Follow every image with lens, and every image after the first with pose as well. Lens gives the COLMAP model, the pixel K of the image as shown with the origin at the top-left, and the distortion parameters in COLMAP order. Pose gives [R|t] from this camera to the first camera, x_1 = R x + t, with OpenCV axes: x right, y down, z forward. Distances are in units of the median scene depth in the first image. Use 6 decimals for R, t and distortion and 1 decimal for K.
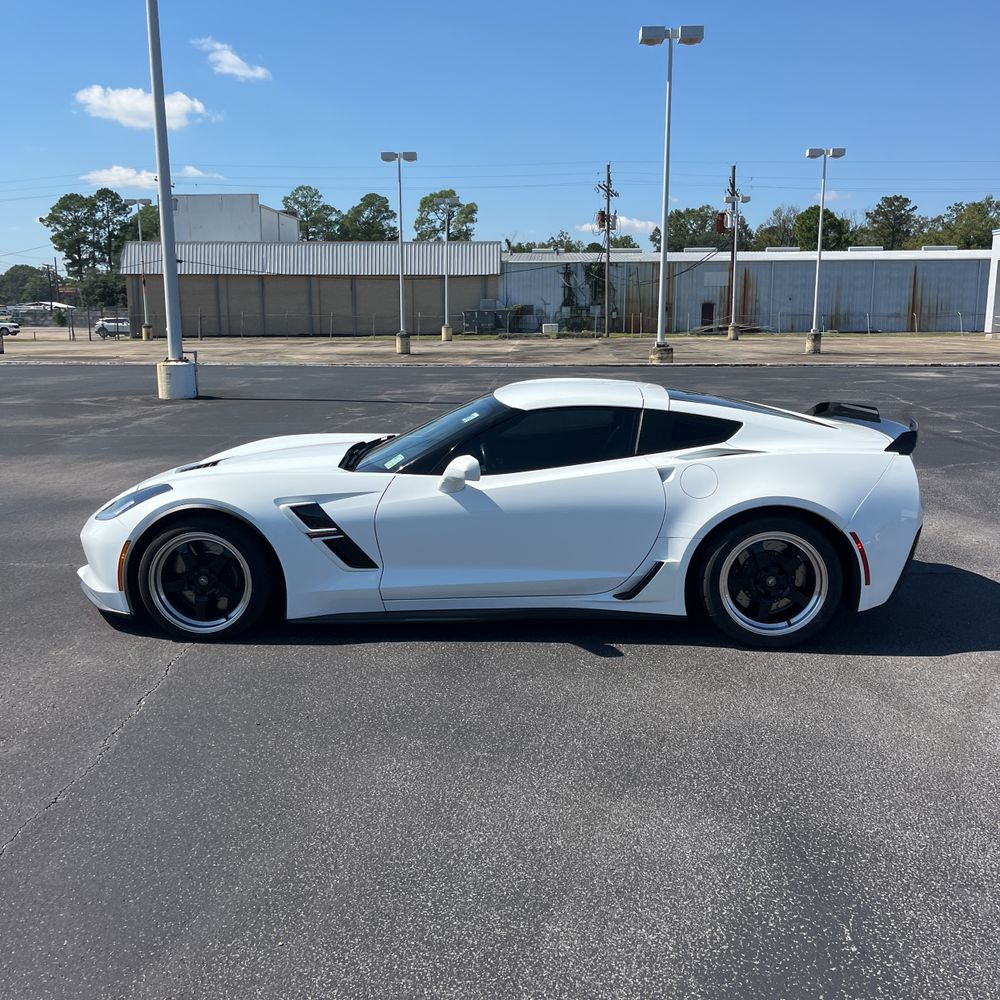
lens RADIAL K [[1007.6, 0, 503.2], [0, 1007.6, 495.4], [0, 0, 1]] dist [0.057517, -0.074469]
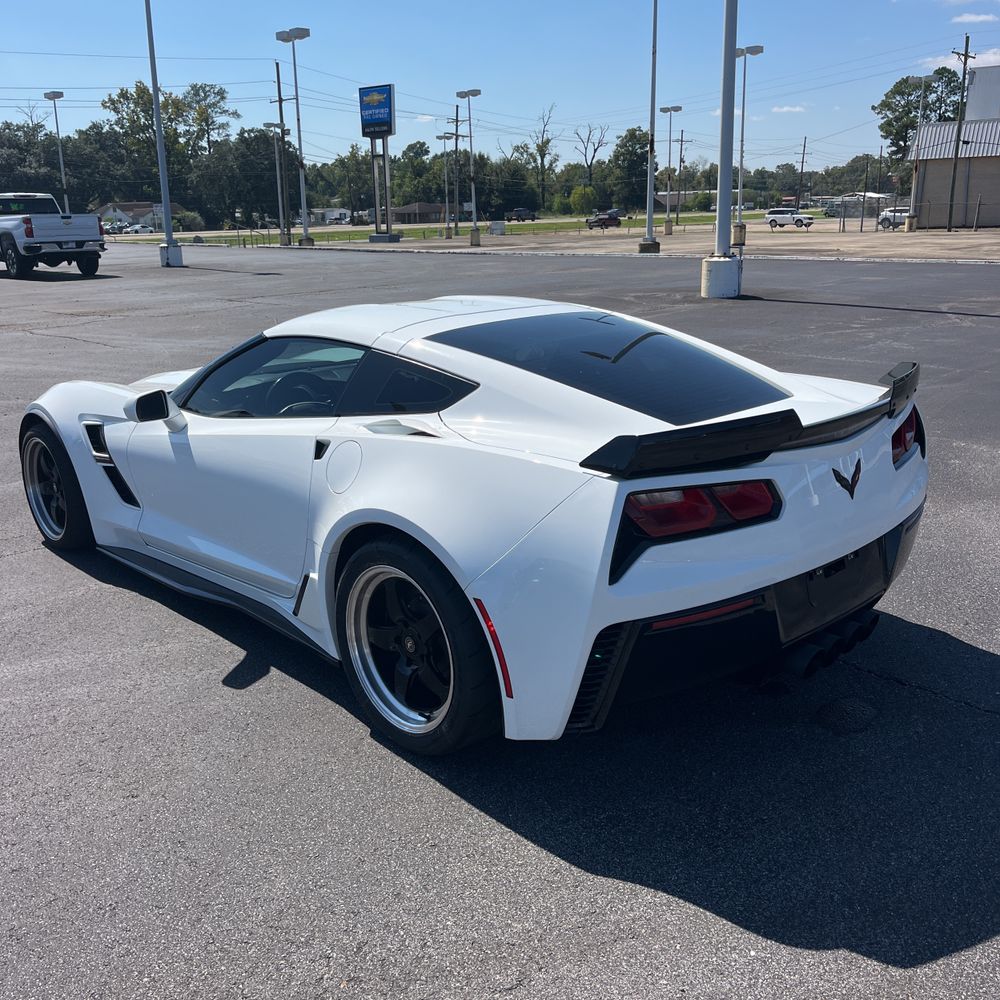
lens RADIAL K [[1016.4, 0, 503.7], [0, 1016.4, 485.6], [0, 0, 1]] dist [0.025767, -0.006675]
pose [[0.722547, 0.169131, -0.670314, 0.047298], [-0.106247, 0.985260, 0.134071, -0.006751], [0.683109, -0.025654, 0.729866, 0.039291]]
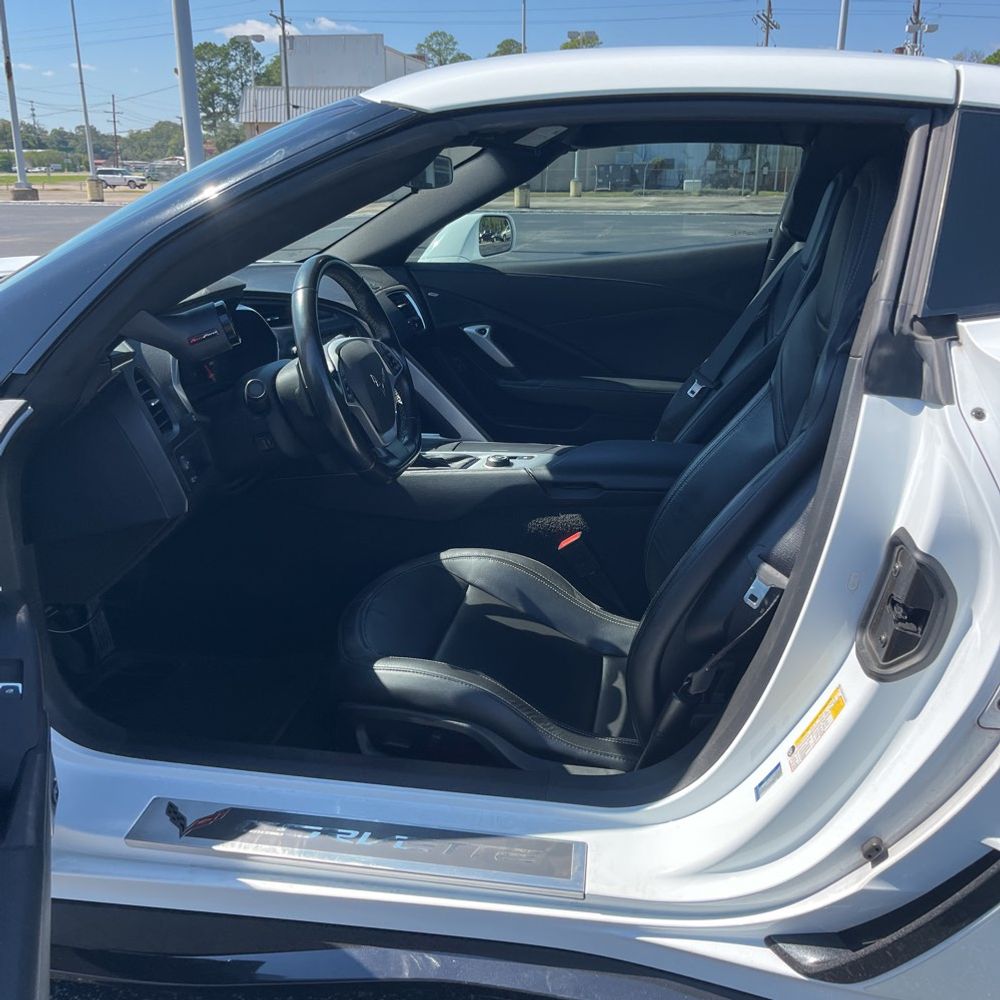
lens RADIAL K [[1007.6, 0, 503.2], [0, 1007.6, 495.4], [0, 0, 1]] dist [0.057517, -0.074469]
pose [[0.991123, 0.048690, -0.123711, 0.005140], [-0.032544, 0.991067, 0.129333, -0.001957], [0.128903, -0.124158, 0.983854, 0.053290]]
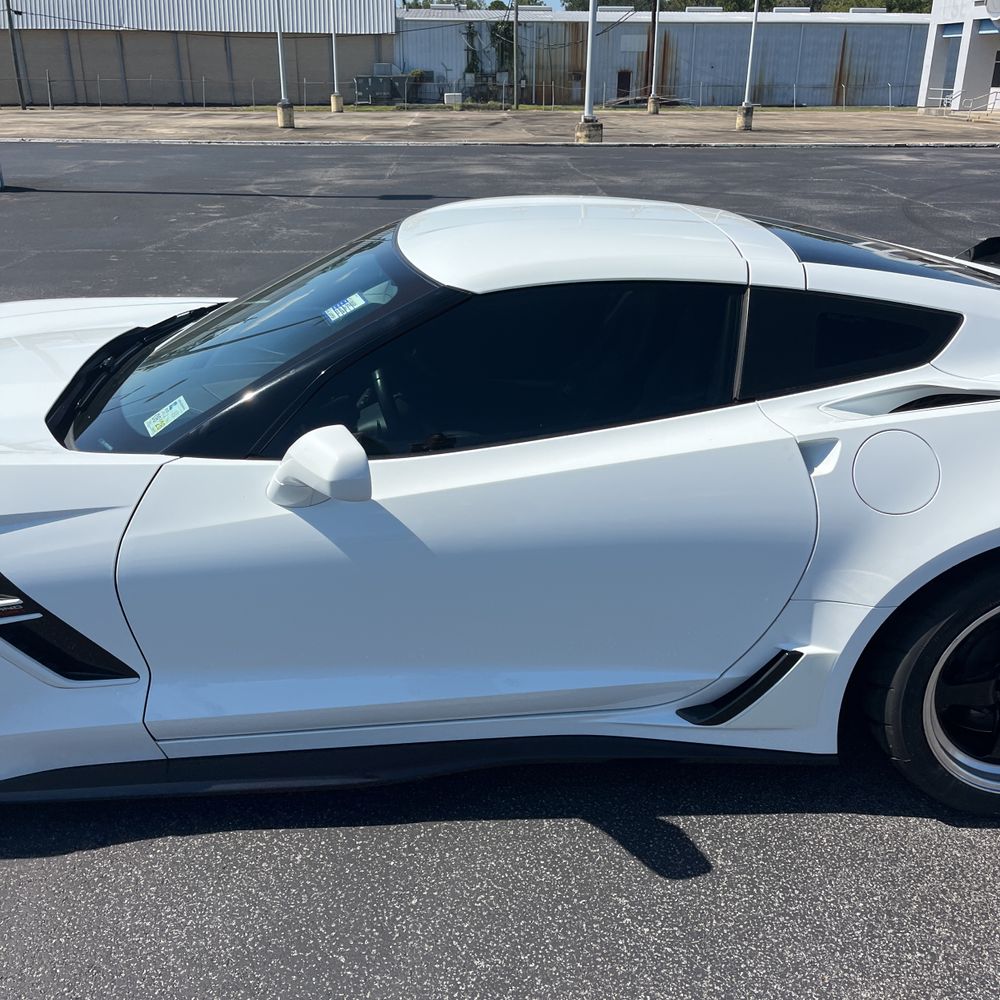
lens RADIAL K [[1016.4, 0, 503.7], [0, 1016.4, 485.6], [0, 0, 1]] dist [0.025767, -0.006675]
pose [[0.995501, -0.027268, 0.090737, -0.000500], [0.008866, 0.980298, 0.197324, -0.006261], [-0.094330, -0.195631, 0.976130, 0.039734]]
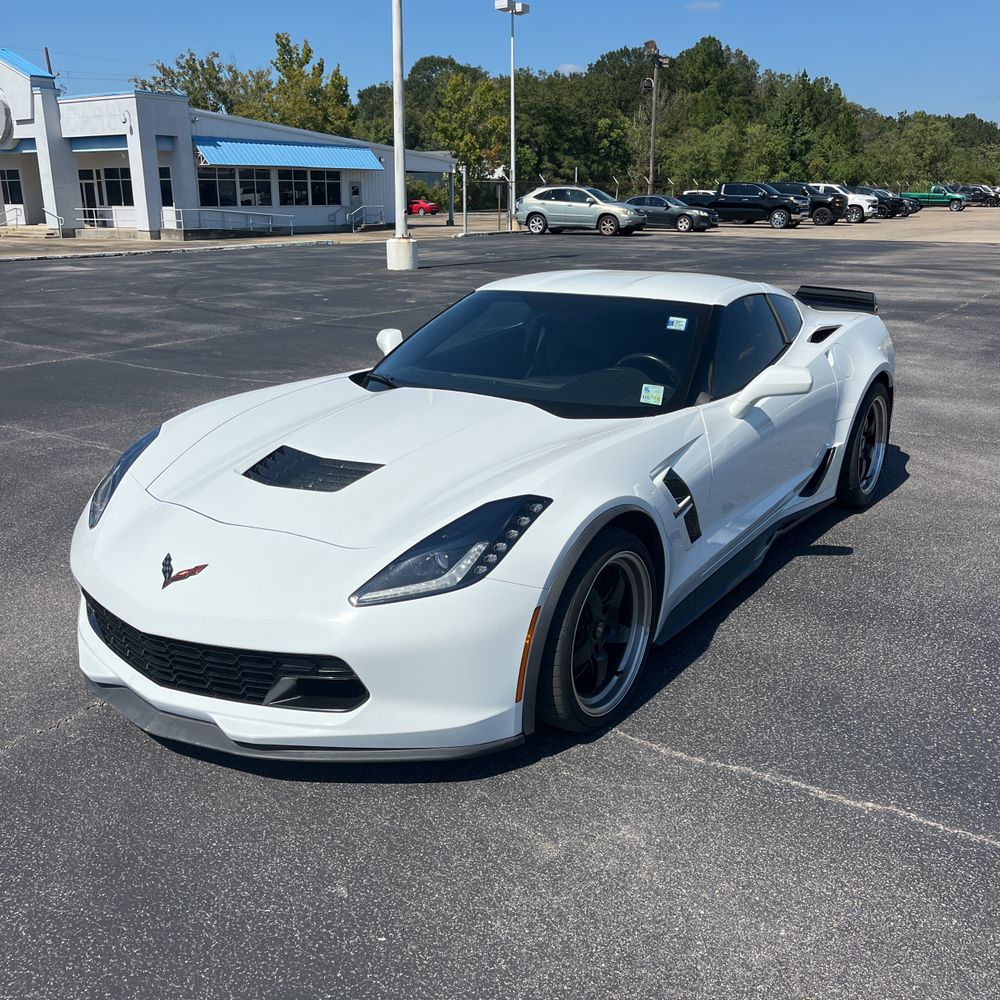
lens RADIAL K [[1012.9, 0, 495.3], [0, 1012.9, 498.5], [0, 0, 1]] dist [0.021743, 0.014170]
pose [[0.532197, -0.244028, 0.810689, -0.056093], [0.158437, 0.969349, 0.187777, -0.008364], [-0.831663, 0.028509, 0.554548, 0.048609]]
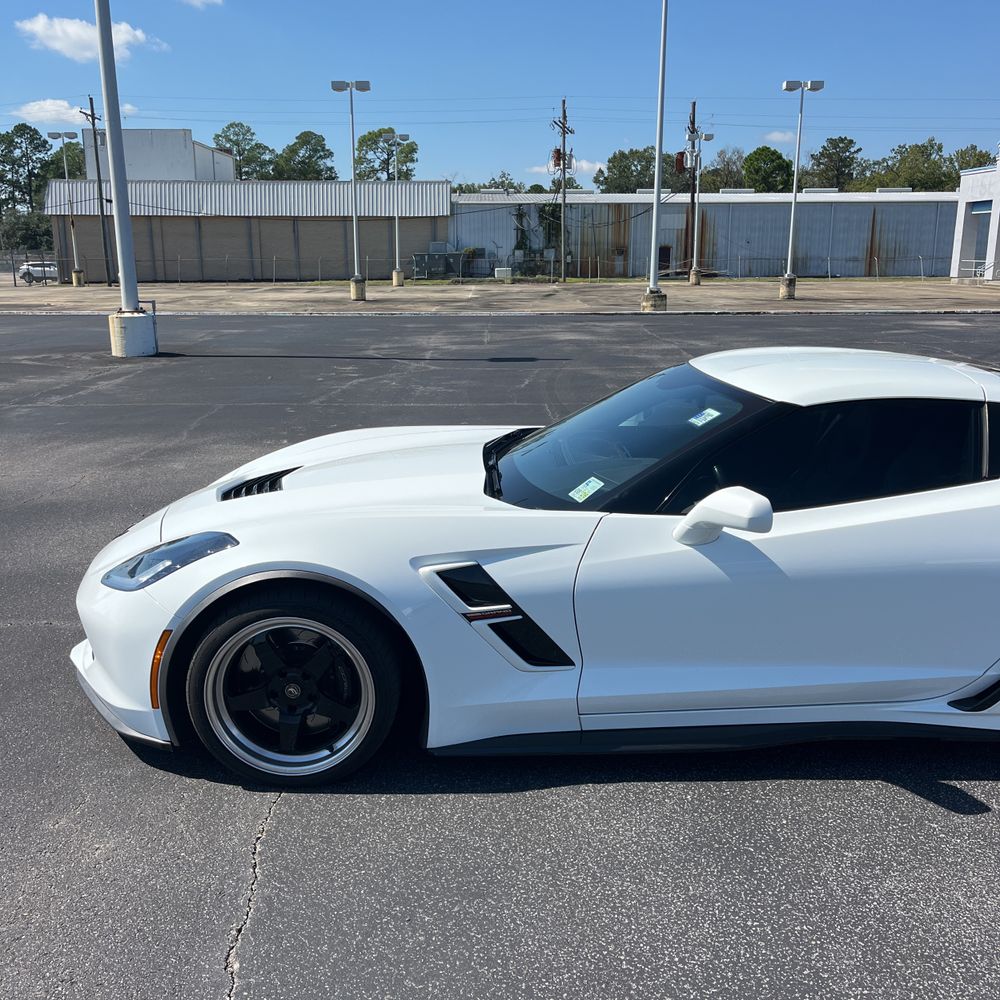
lens RADIAL K [[1012.9, 0, 495.3], [0, 1012.9, 498.5], [0, 0, 1]] dist [0.021743, 0.014170]
pose [[0.998624, -0.012487, 0.050936, -0.013975], [0.009666, 0.998425, 0.055260, -0.004490], [-0.051545, -0.054692, 0.997172, 0.026572]]
